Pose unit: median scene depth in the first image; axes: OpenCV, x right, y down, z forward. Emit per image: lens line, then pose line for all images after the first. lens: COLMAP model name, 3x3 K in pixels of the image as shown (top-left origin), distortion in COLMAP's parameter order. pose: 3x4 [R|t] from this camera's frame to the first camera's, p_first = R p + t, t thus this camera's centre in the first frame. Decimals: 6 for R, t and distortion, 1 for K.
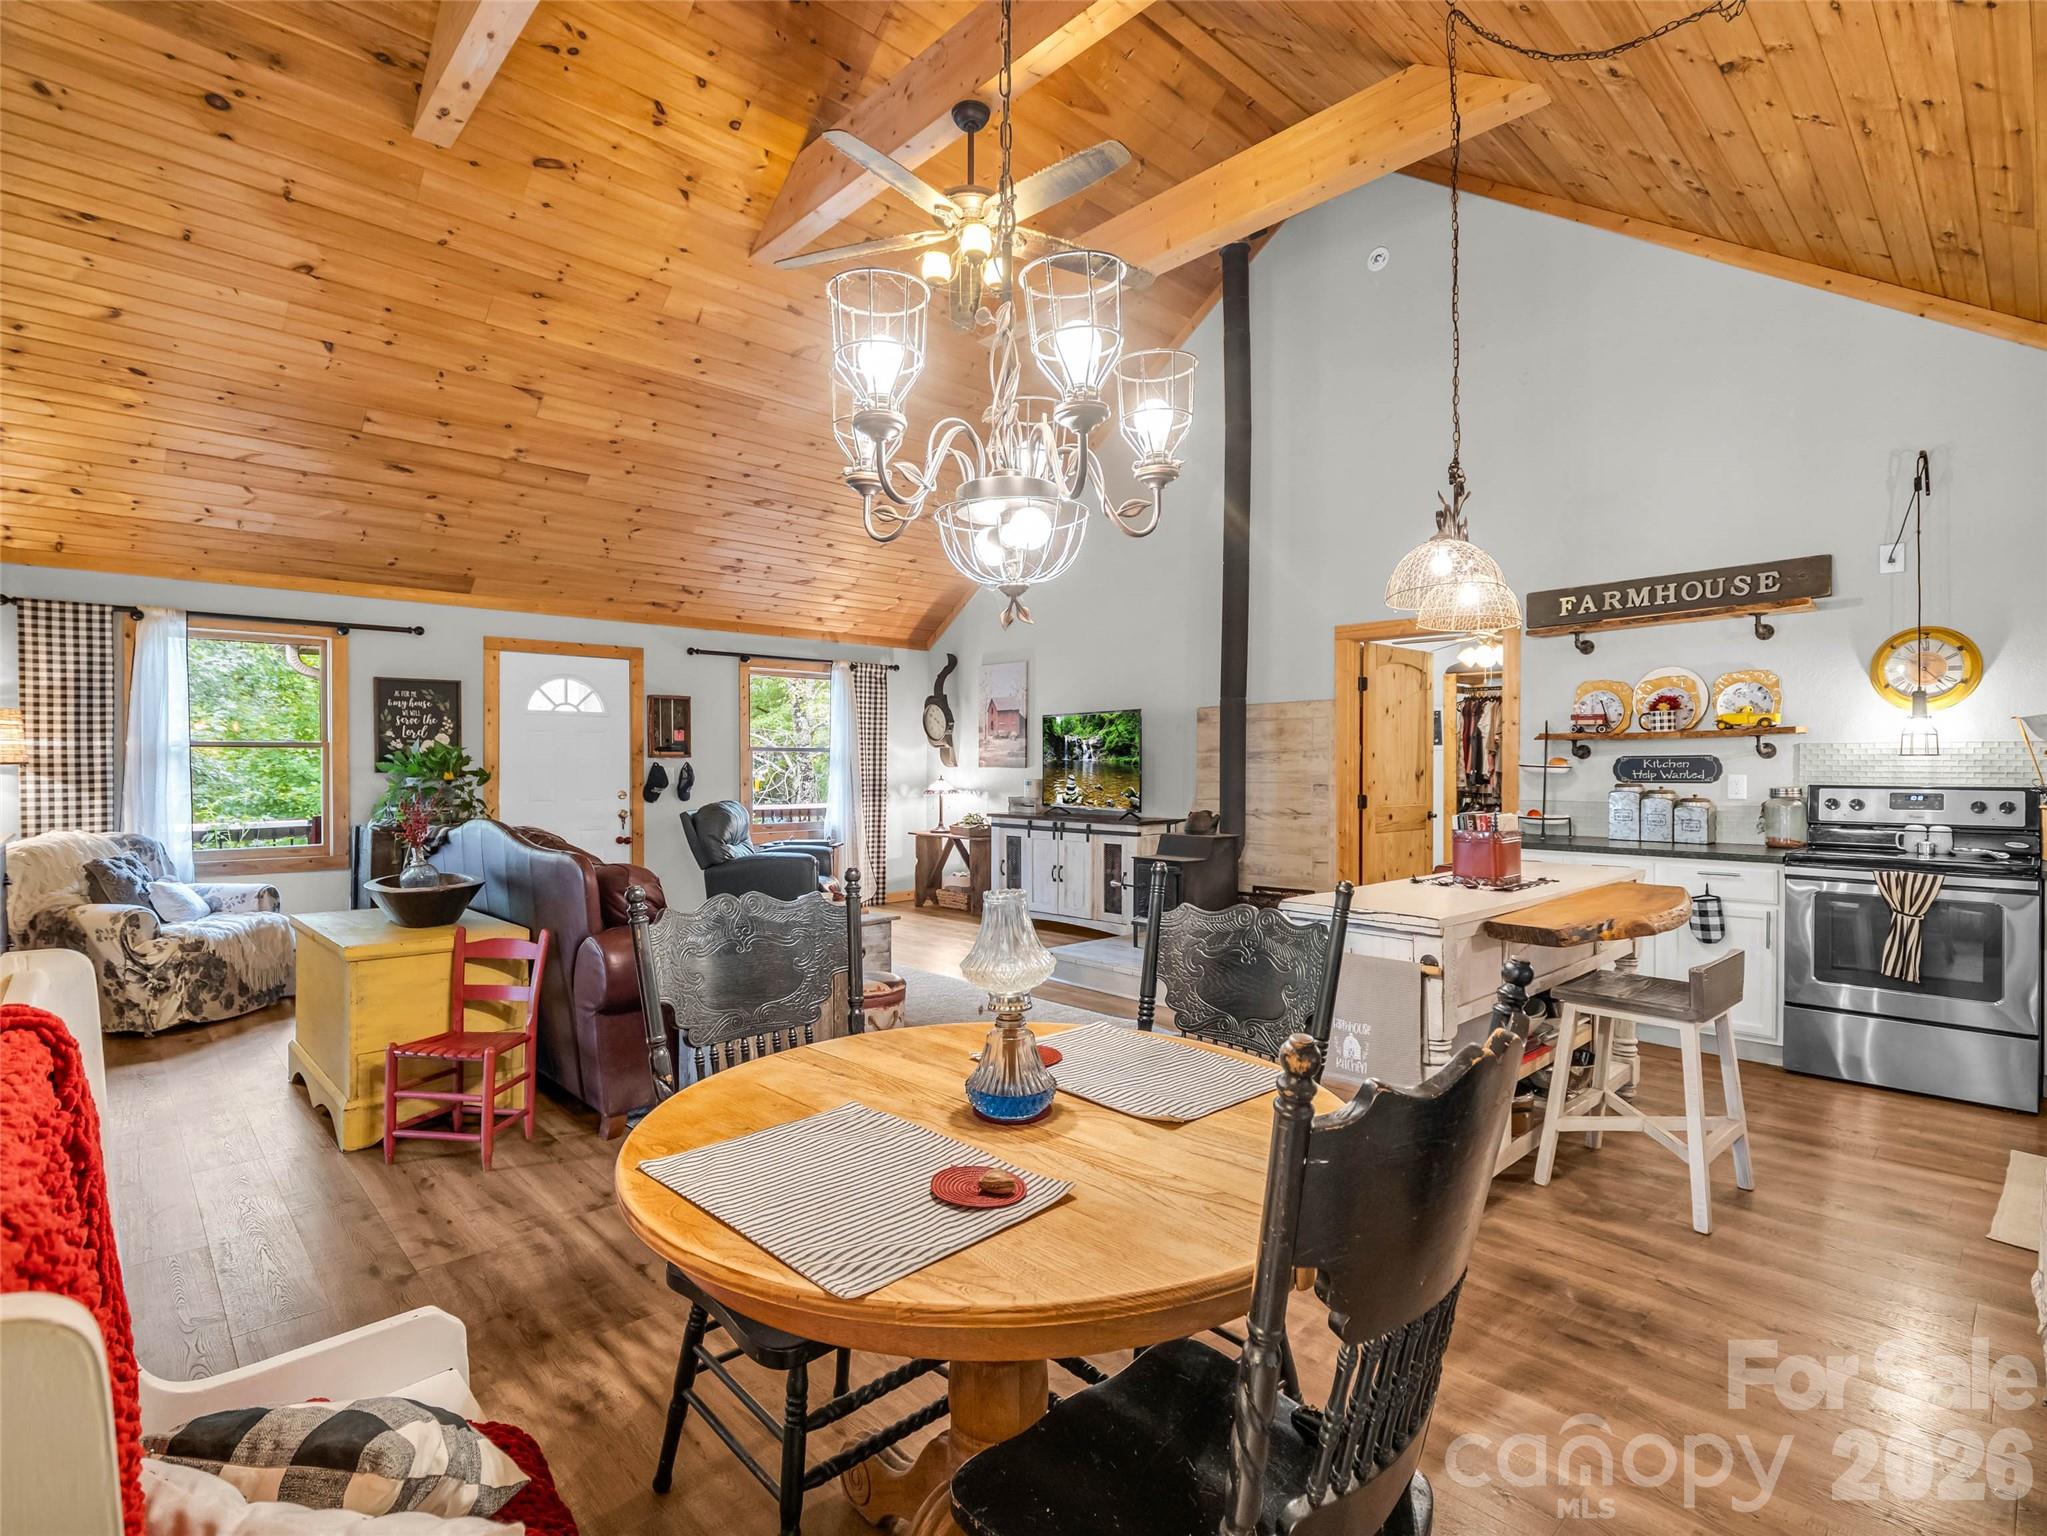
lens RADIAL K [[1008.2, 0, 1021.2], [0, 1008.2, 762.0], [0, 0, 1]] dist [-0.016963, 0.000348]
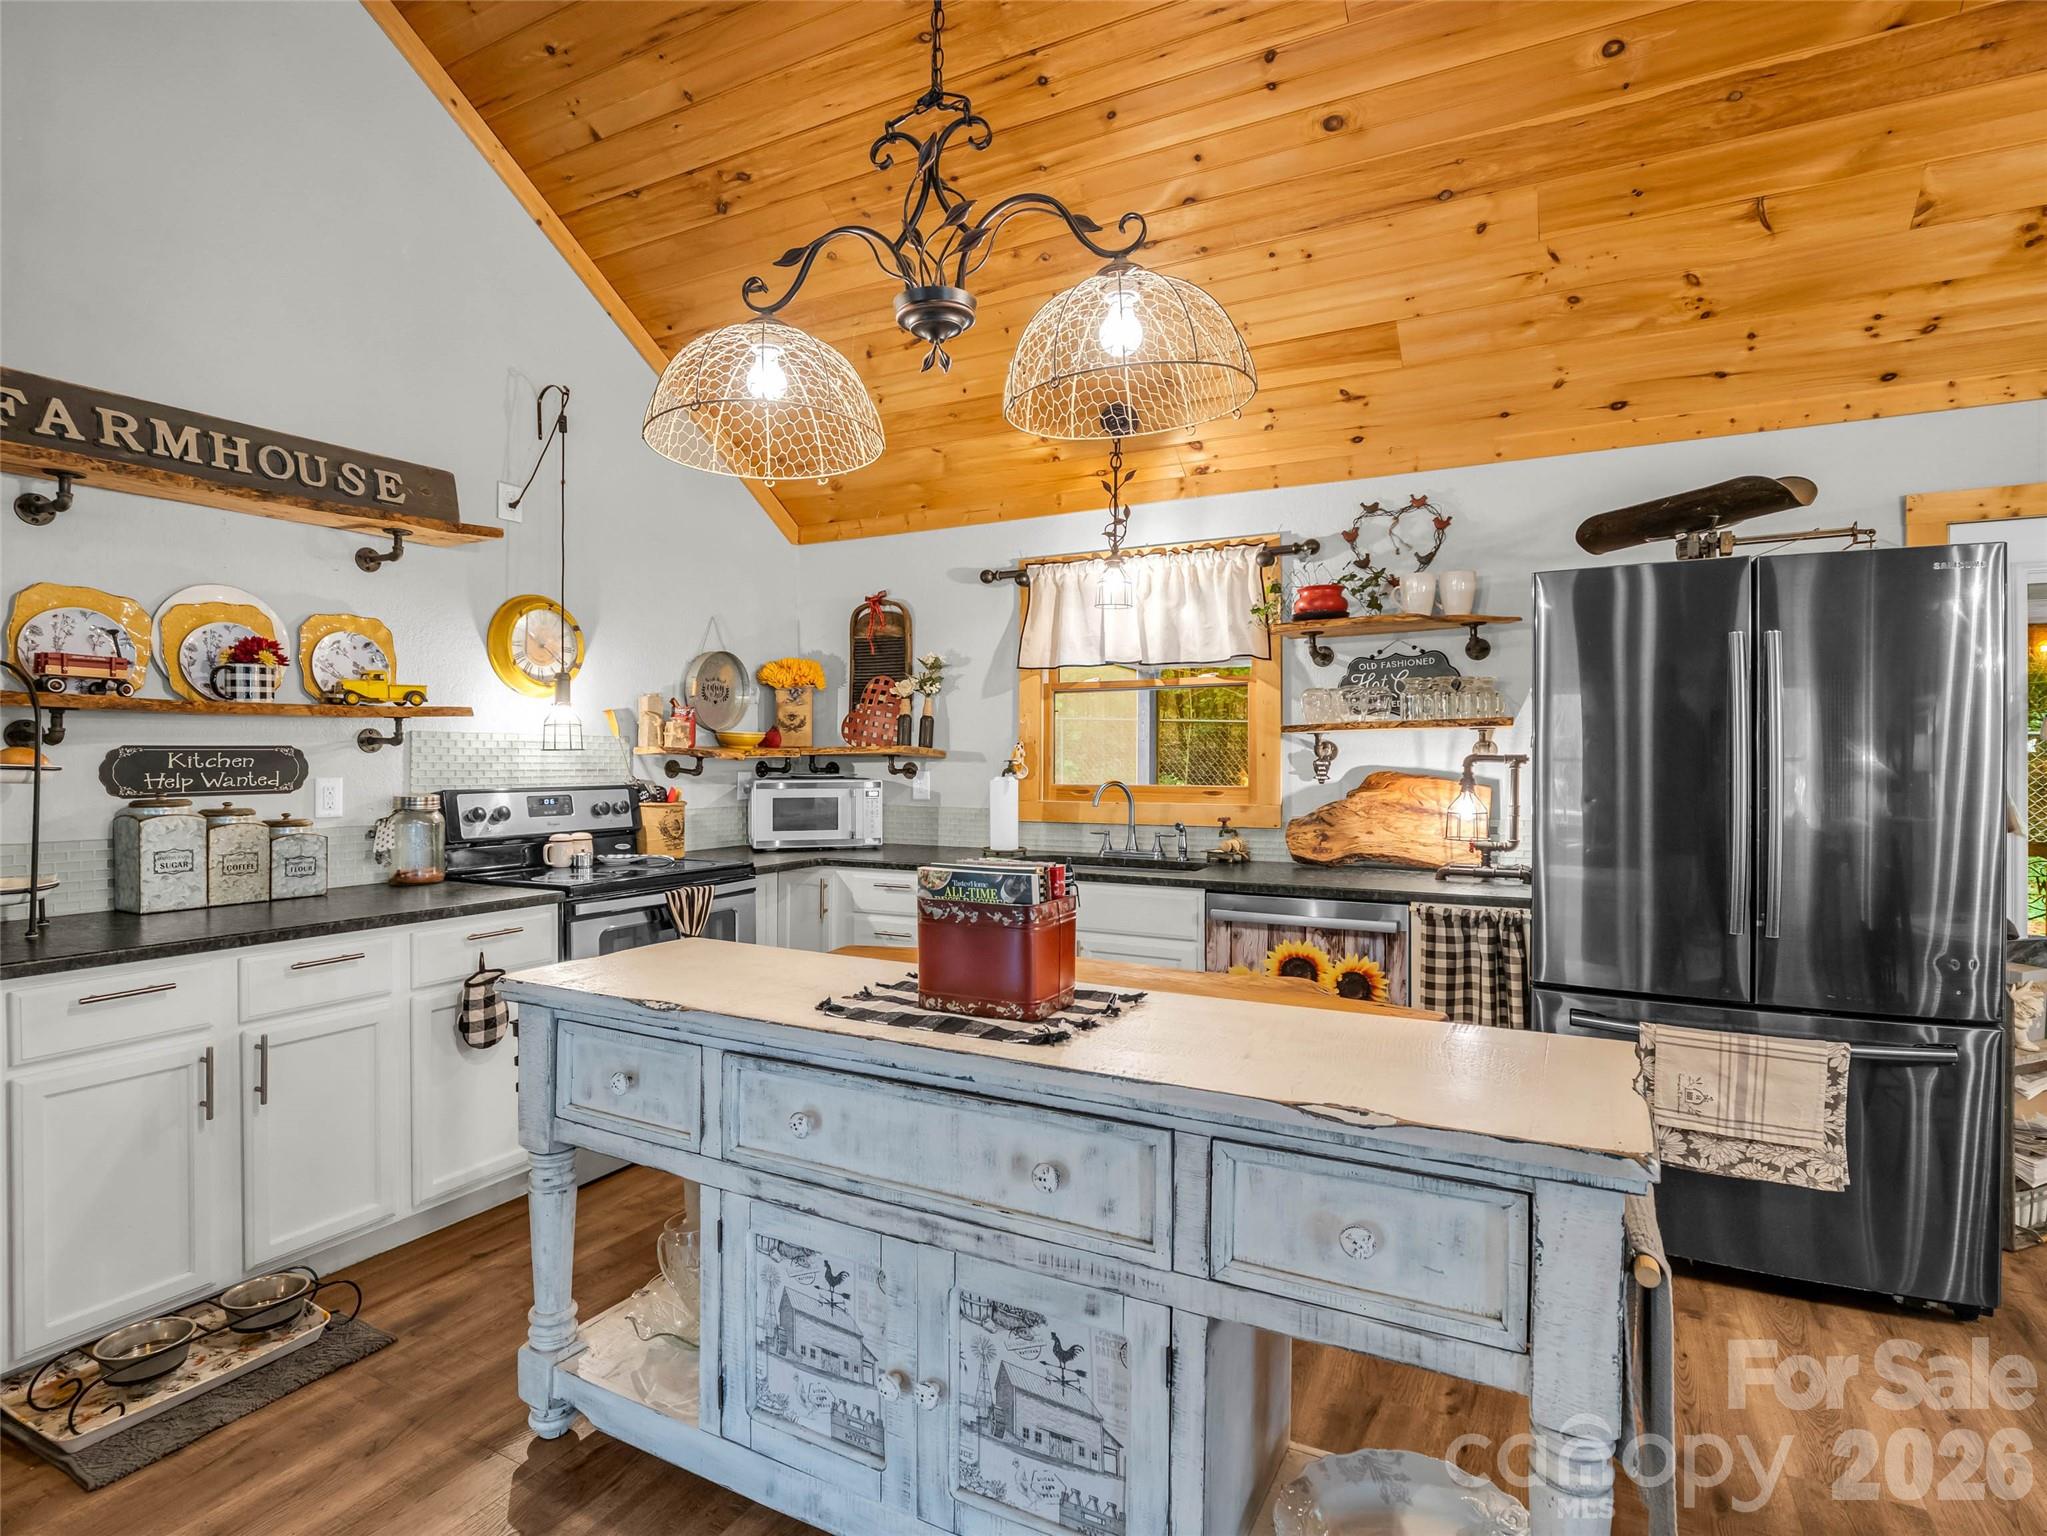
lens RADIAL K [[987.3, 0, 989.3], [0, 987.3, 759.9], [0, 0, 1]] dist [-0.012445, -0.000197]
pose [[-0.280762, -0.001511, 0.959776, 0.010028], [-0.002112, 0.999997, 0.000957, -0.000095], [-0.959775, -0.001758, -0.280764, 0.778998]]
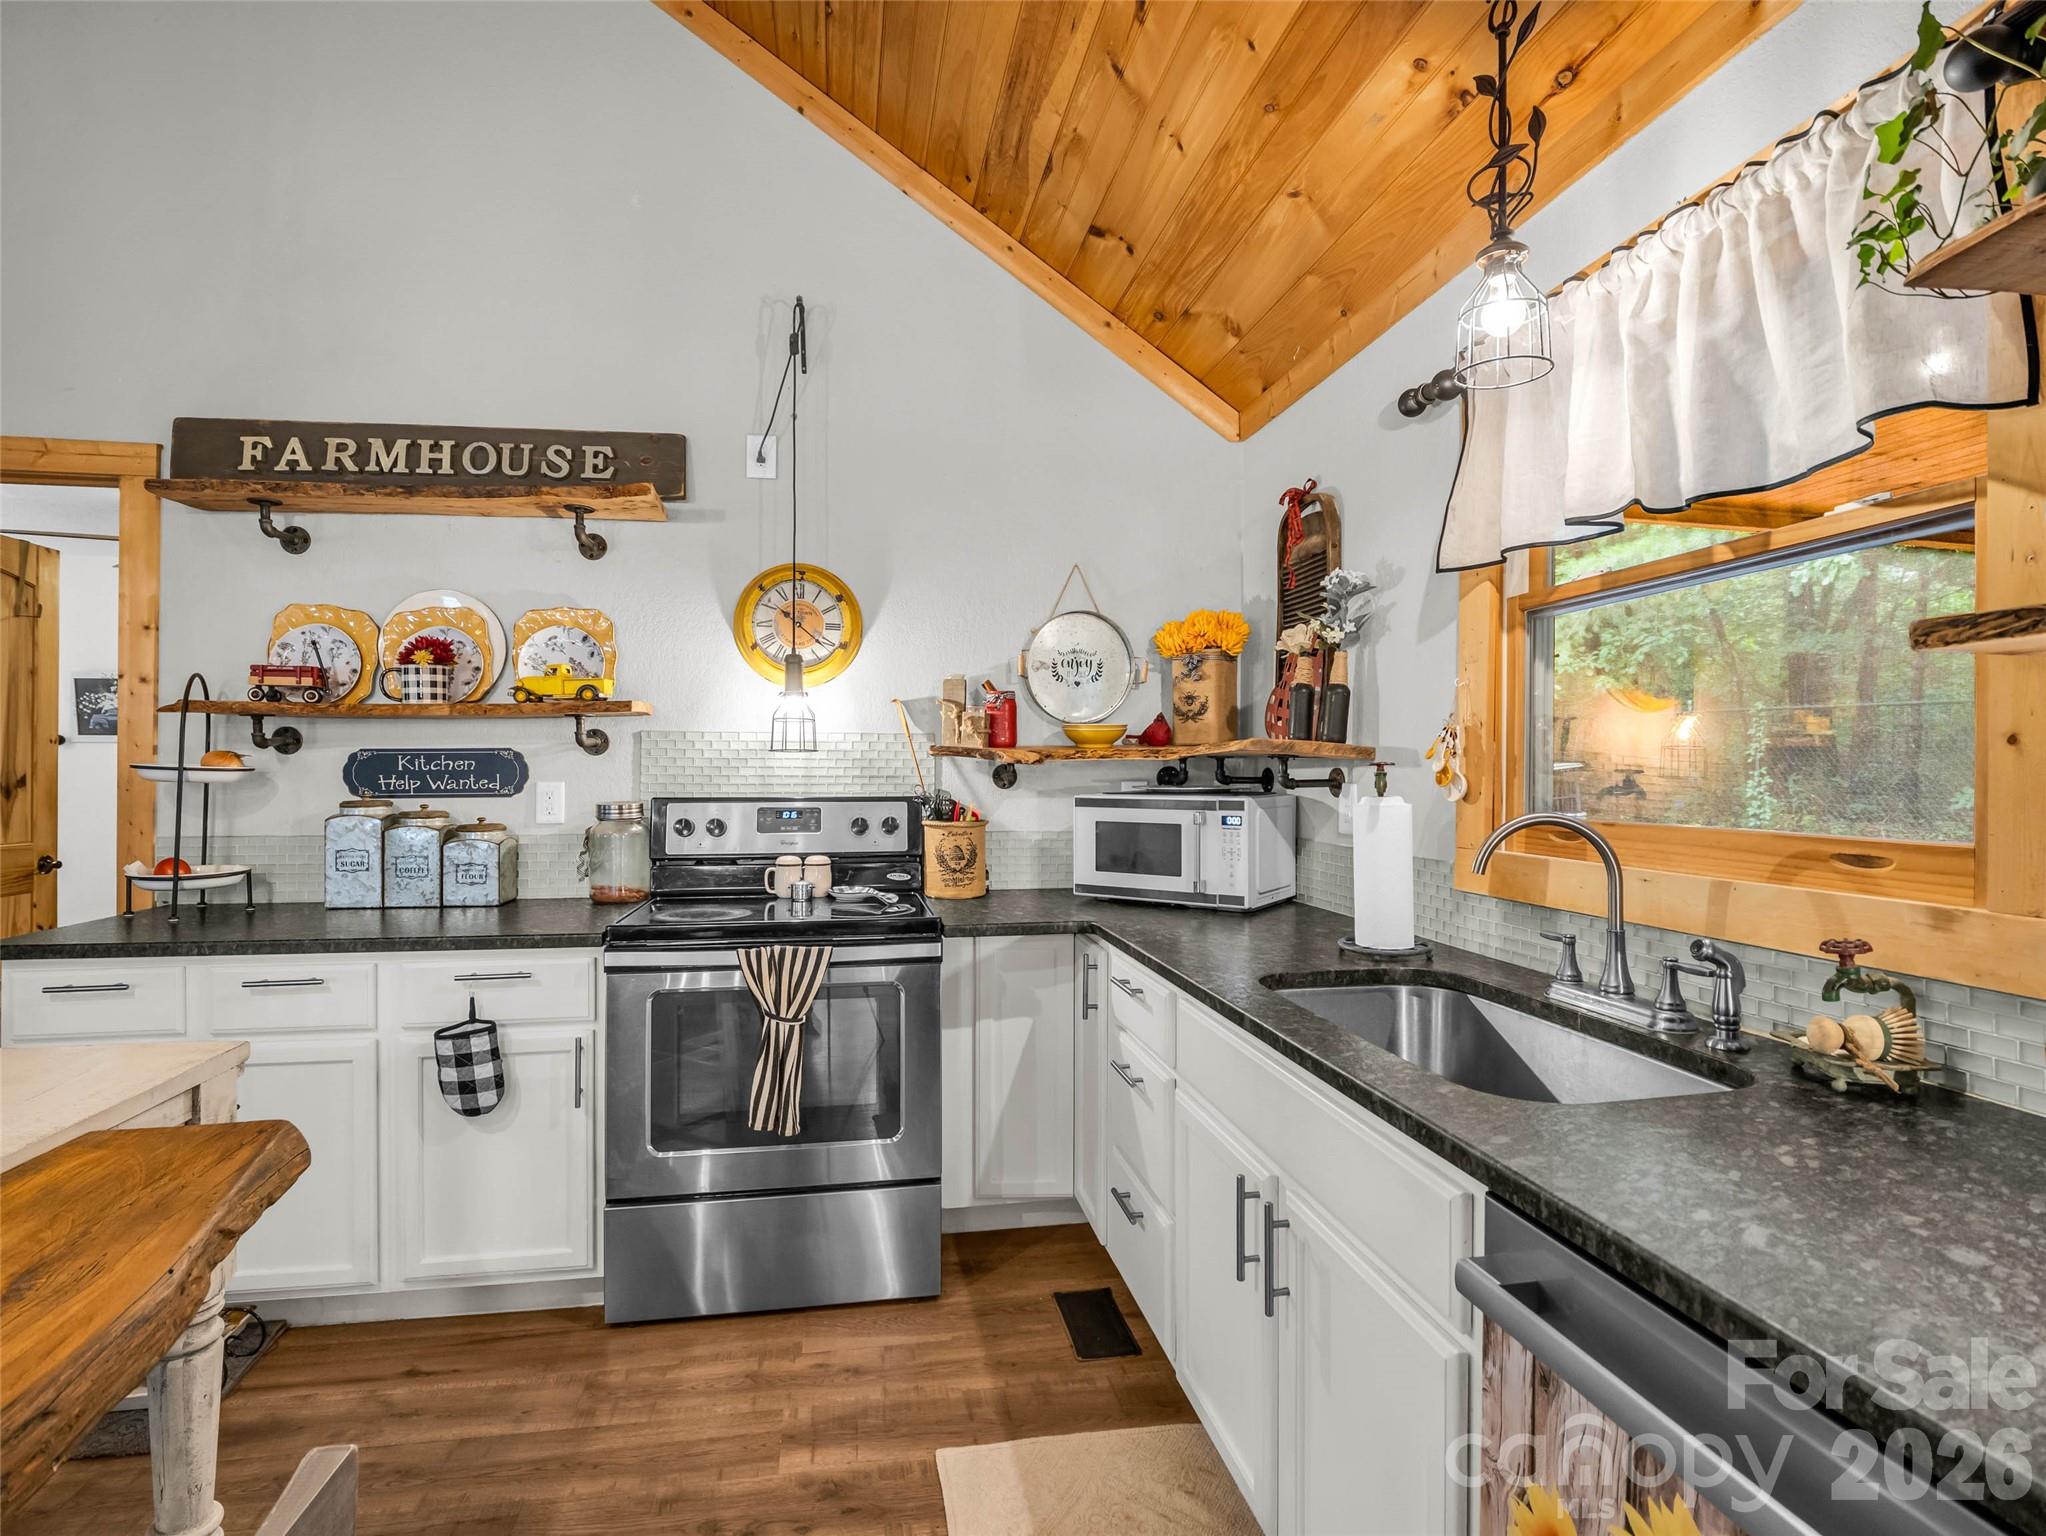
lens RADIAL K [[1025.0, 0, 1028.4], [0, 1025.0, 763.2], [0, 0, 1]] dist [0.023306, -0.039349]
pose [[0.551129, 0.004325, 0.834409, 0.364421], [-0.002701, 0.999991, -0.003400, 0.002906], [-0.834416, -0.000380, 0.551135, 0.428725]]
